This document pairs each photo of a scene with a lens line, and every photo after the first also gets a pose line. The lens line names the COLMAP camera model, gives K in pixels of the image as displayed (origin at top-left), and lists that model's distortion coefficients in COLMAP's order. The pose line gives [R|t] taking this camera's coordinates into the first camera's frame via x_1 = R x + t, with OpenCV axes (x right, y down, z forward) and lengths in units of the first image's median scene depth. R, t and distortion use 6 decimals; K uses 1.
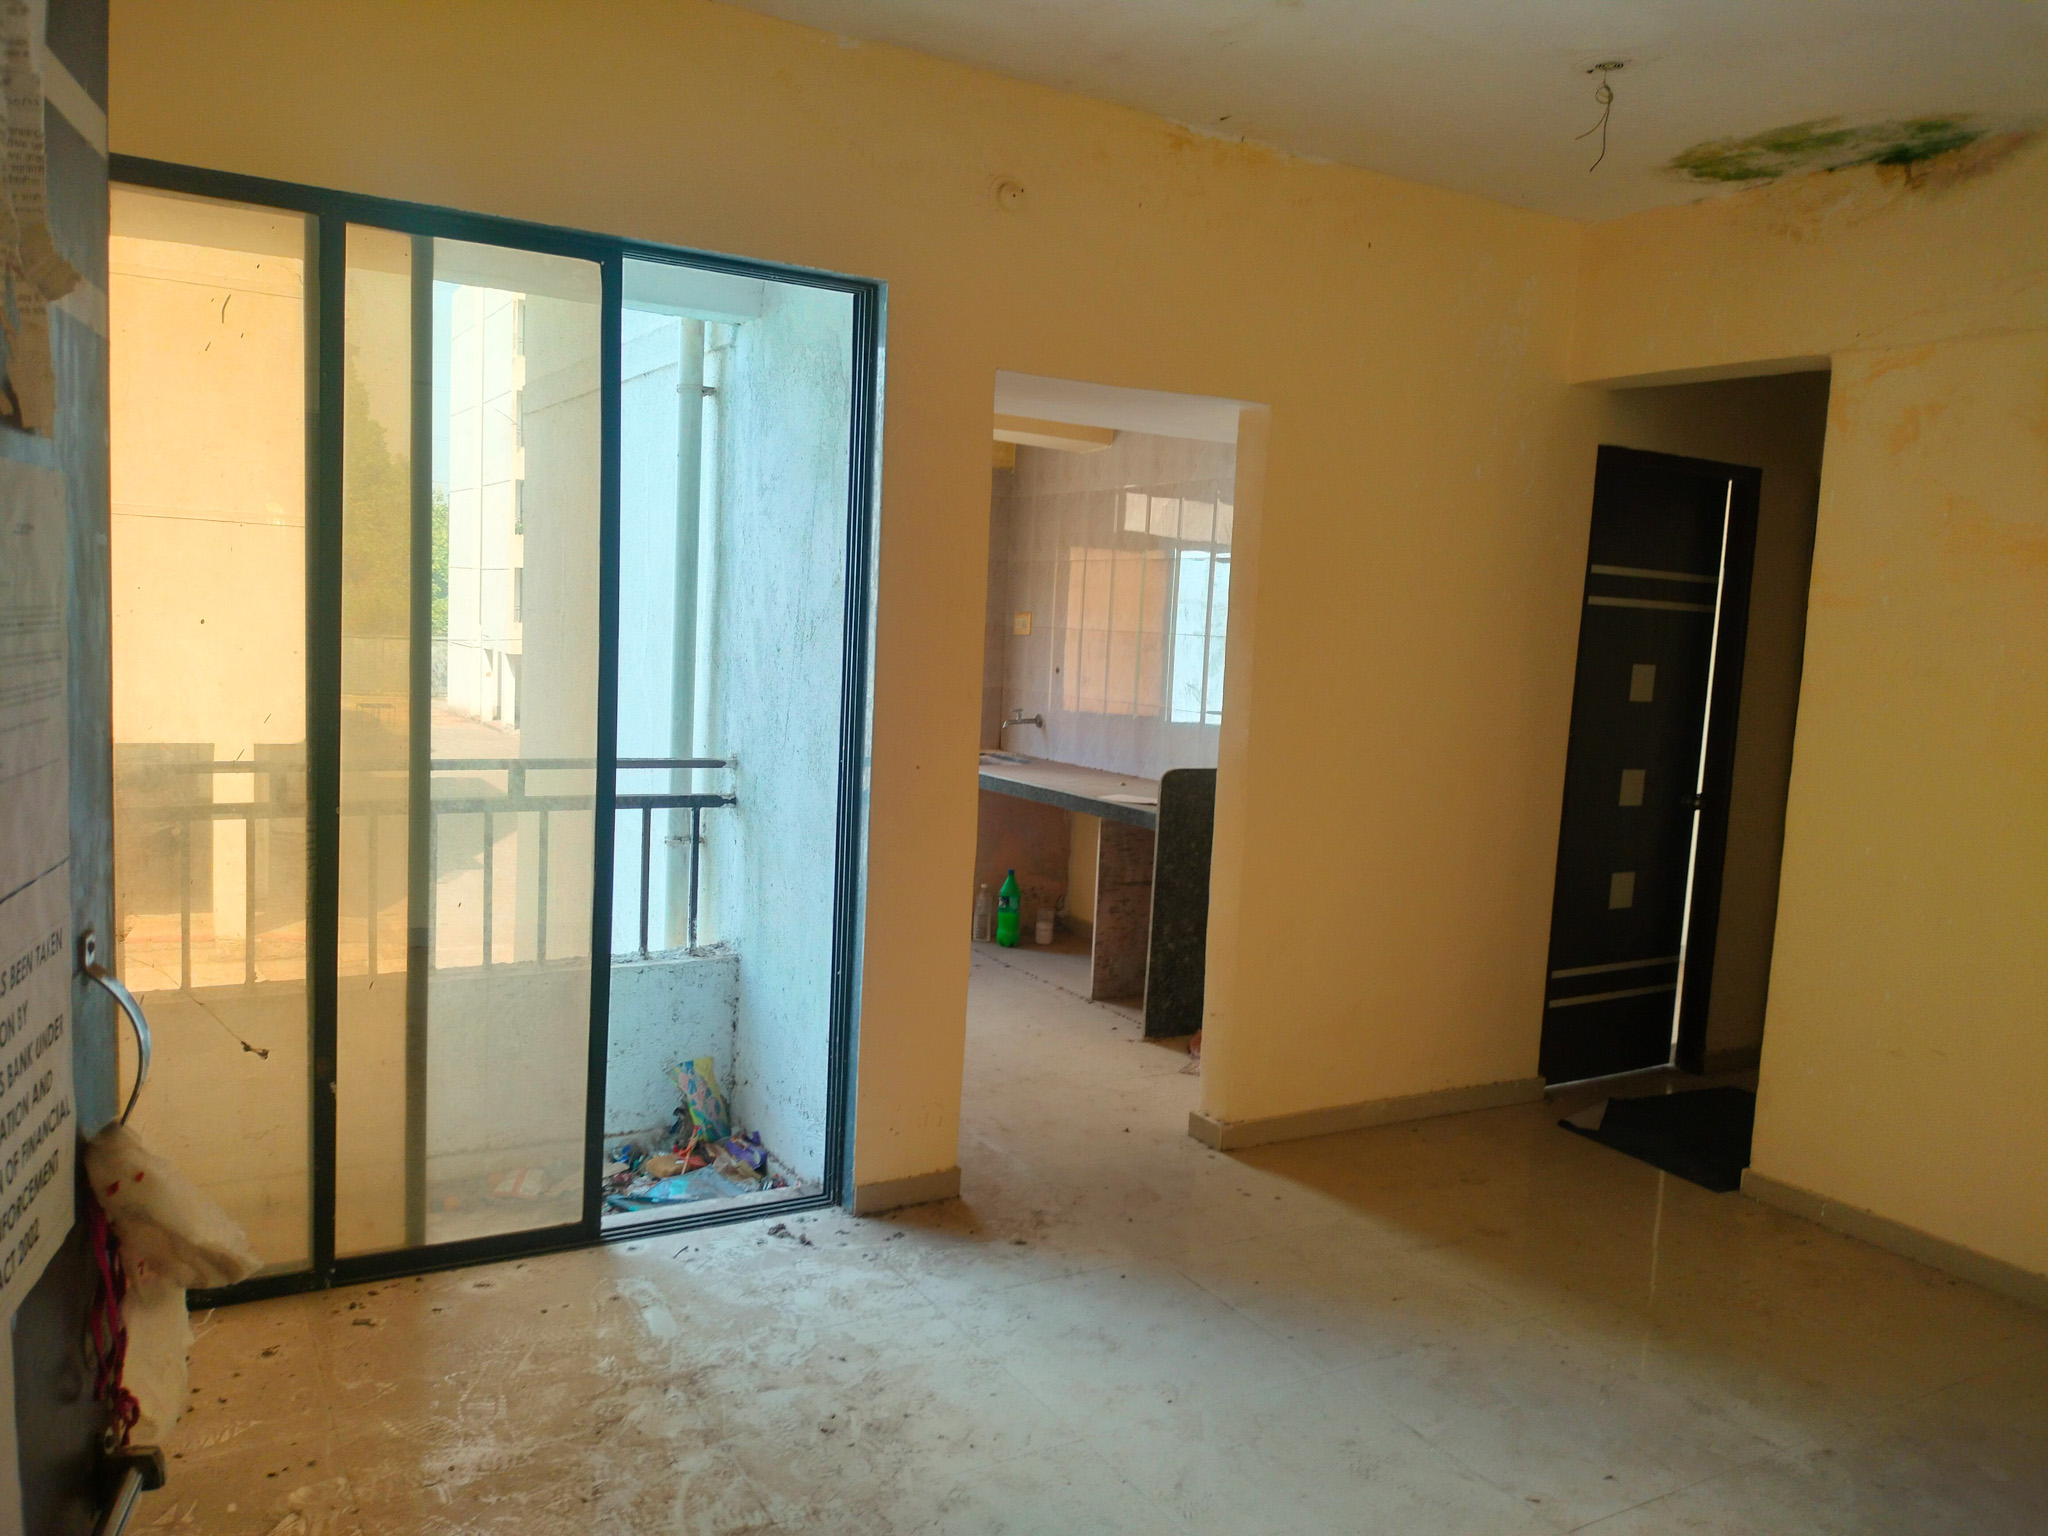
lens RADIAL K [[1532.2, 0, 1021.6], [0, 1532.2, 762.5], [0, 0, 1]] dist [0.051939, -0.078130]
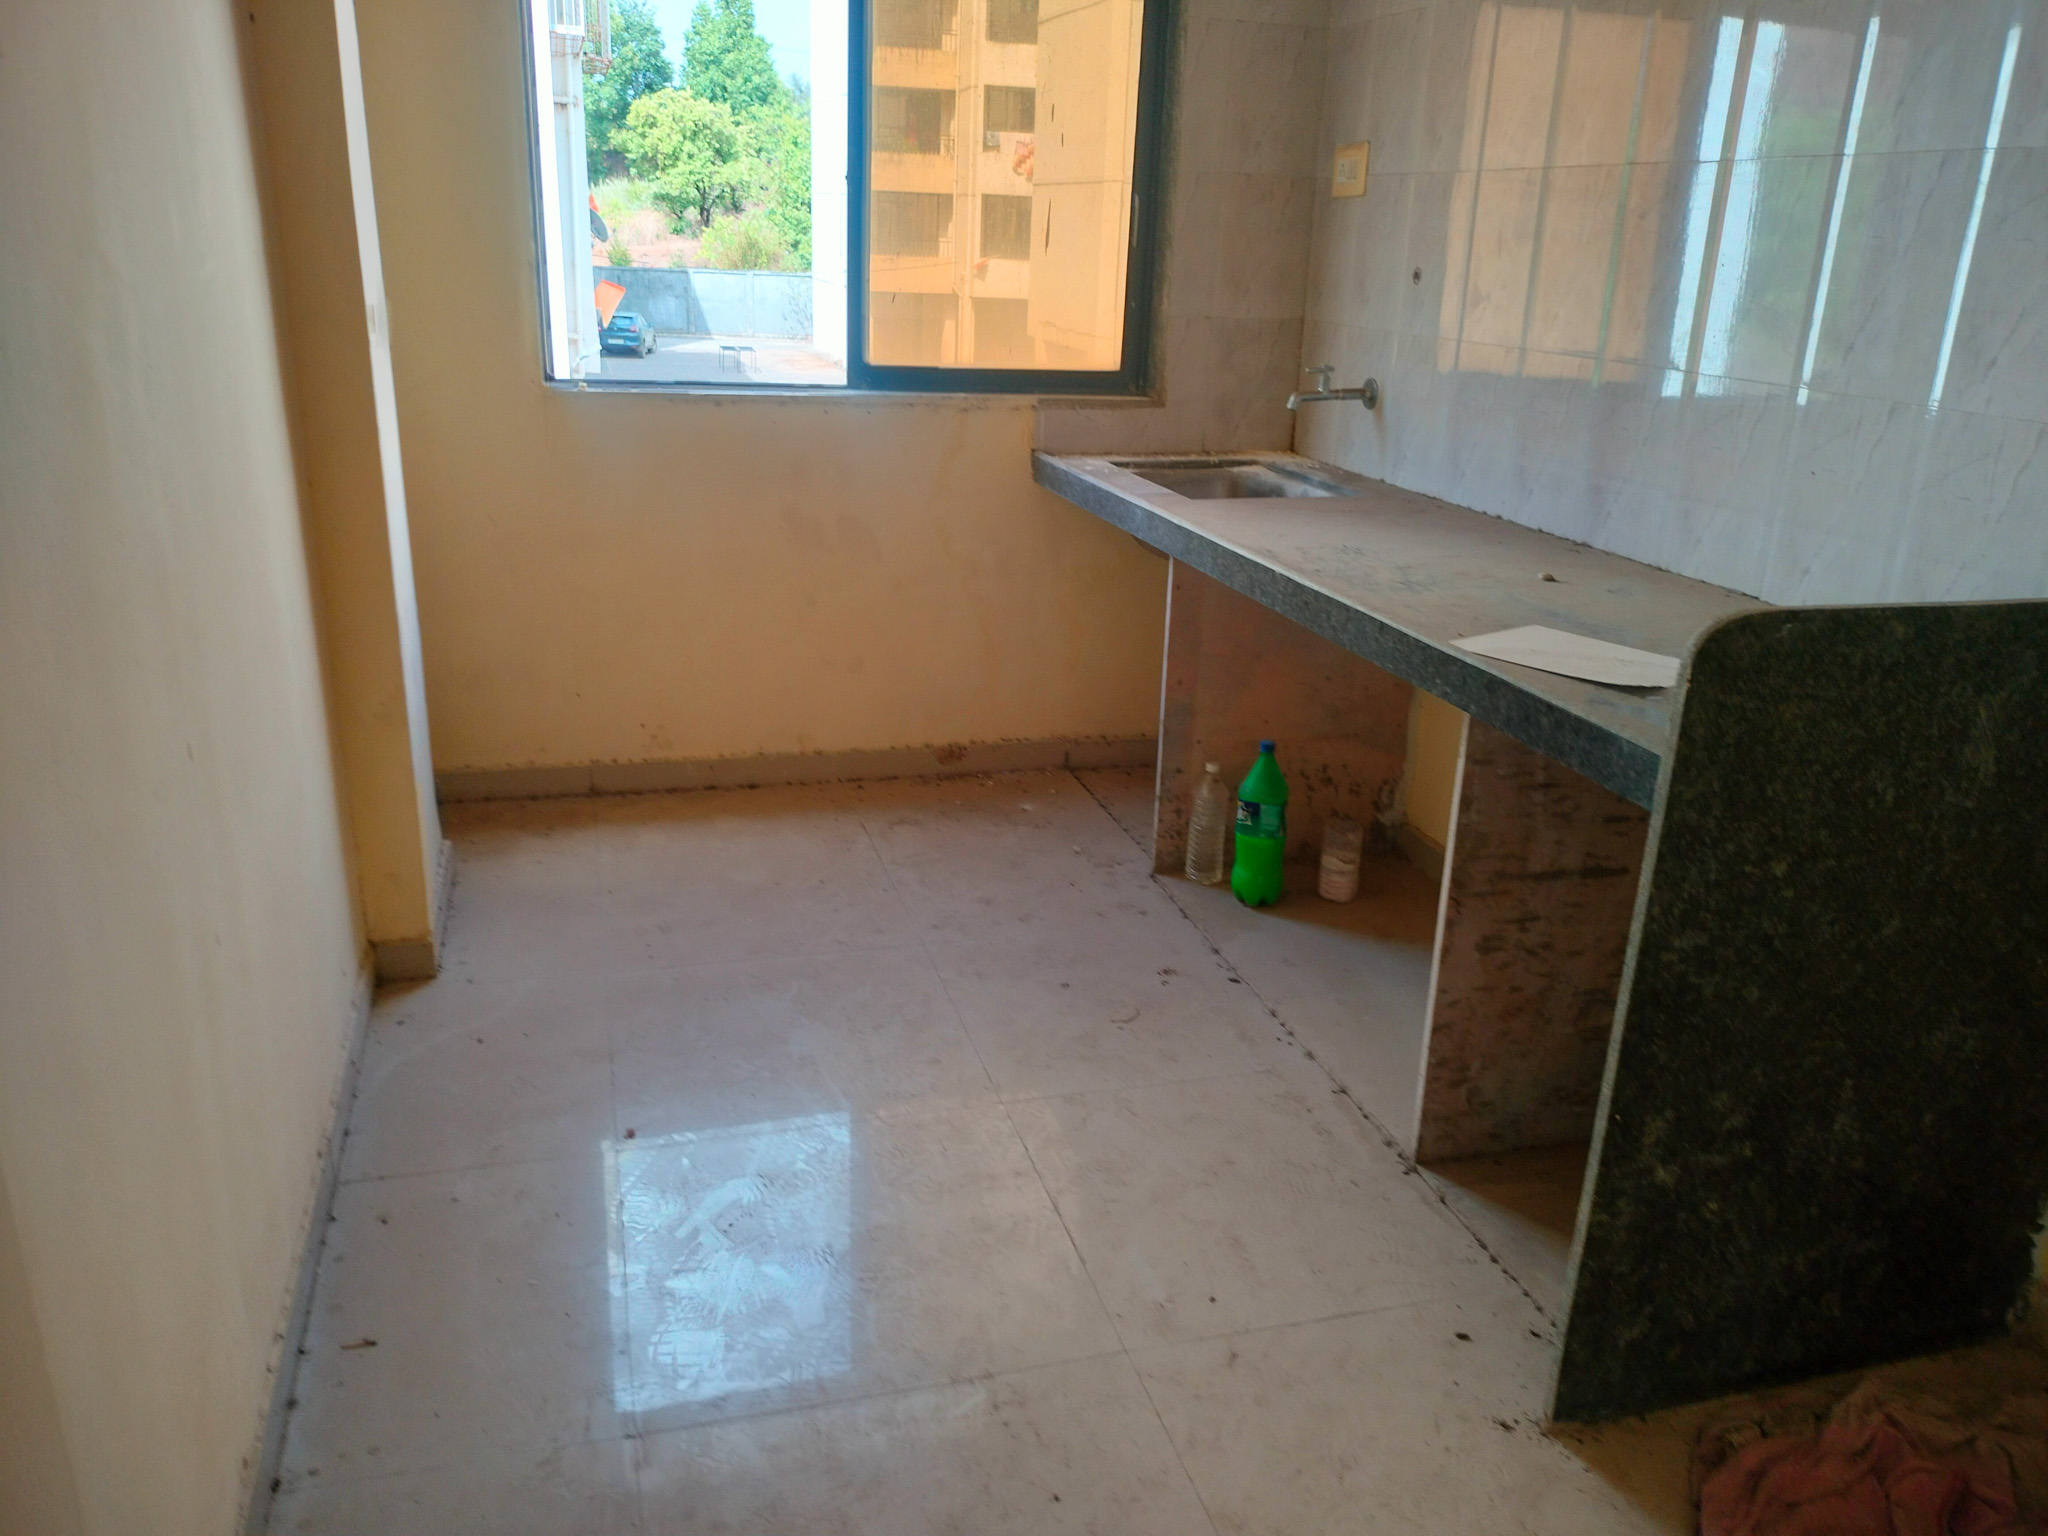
lens RADIAL K [[1532.2, 0, 1028.4], [0, 1532.2, 775.3], [0, 0, 1]] dist [0.051939, -0.078130]
pose [[0.967529, 0.064225, -0.244466, 0.034155], [-0.005420, 0.972229, 0.233969, -0.024284], [0.252703, -0.225047, 0.941007, 0.536077]]
